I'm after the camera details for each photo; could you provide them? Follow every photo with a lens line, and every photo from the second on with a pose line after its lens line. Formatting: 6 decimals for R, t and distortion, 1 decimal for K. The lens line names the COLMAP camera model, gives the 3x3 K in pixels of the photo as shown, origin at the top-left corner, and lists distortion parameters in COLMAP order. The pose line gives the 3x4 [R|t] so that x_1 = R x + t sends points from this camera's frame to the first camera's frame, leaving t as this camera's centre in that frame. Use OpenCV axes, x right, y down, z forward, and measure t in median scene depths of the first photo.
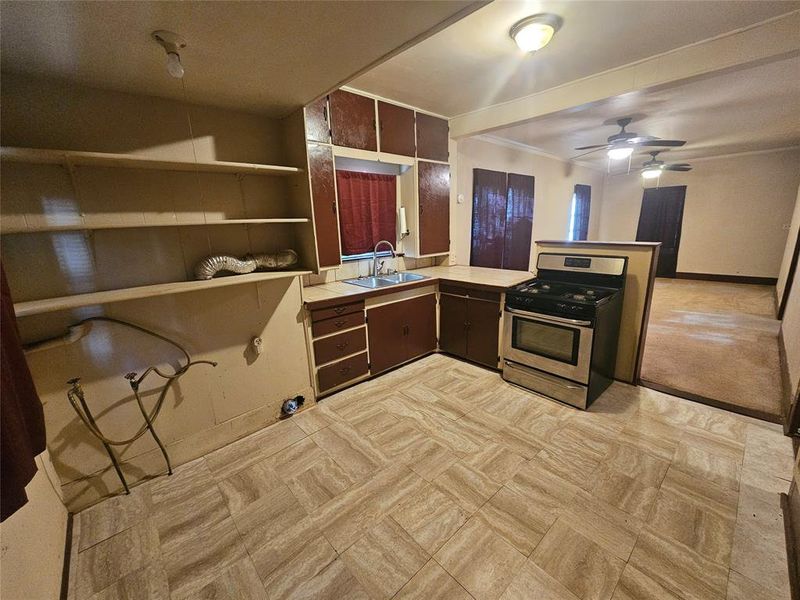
lens RADIAL K [[327.3, 0, 402.4], [0, 327.3, 300.3], [0, 0, 1]] dist [-0.002199, -0.000050]
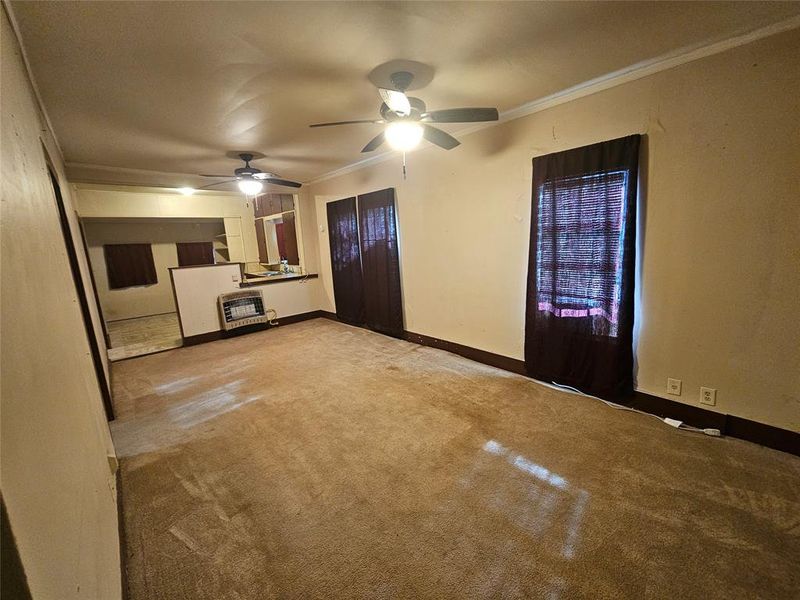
lens RADIAL K [[327.3, 0, 402.4], [0, 327.3, 300.3], [0, 0, 1]] dist [-0.002199, -0.000050]
pose [[-0.005549, 0.207708, -0.978175, 2.678153], [-0.185630, 0.960974, 0.205109, -0.631618], [0.982604, 0.182717, 0.033224, 2.315857]]
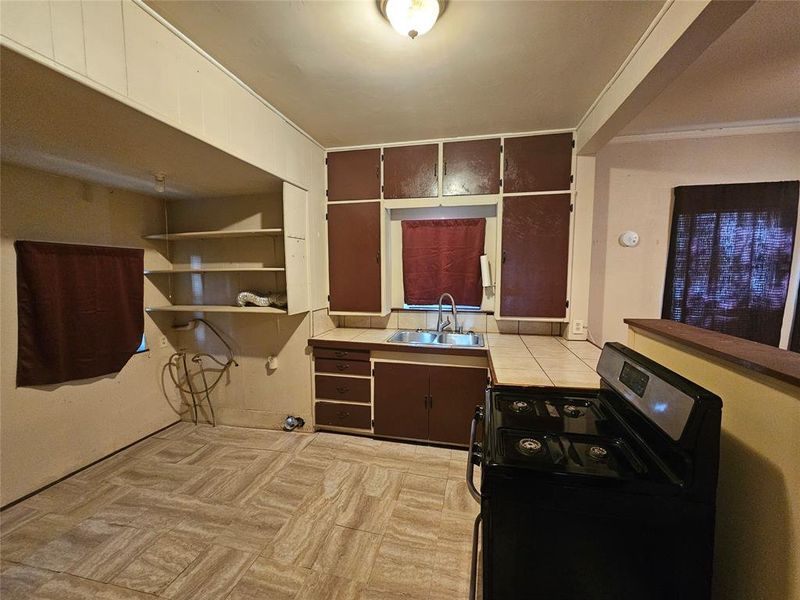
lens RADIAL K [[327.3, 0, 402.4], [0, 327.3, 300.3], [0, 0, 1]] dist [-0.002199, -0.000050]
pose [[0.568558, 0.100551, -0.816475, 0.787825], [-0.206589, 0.978148, -0.023399, -0.159605], [0.796280, 0.181978, 0.576907, 0.549041]]
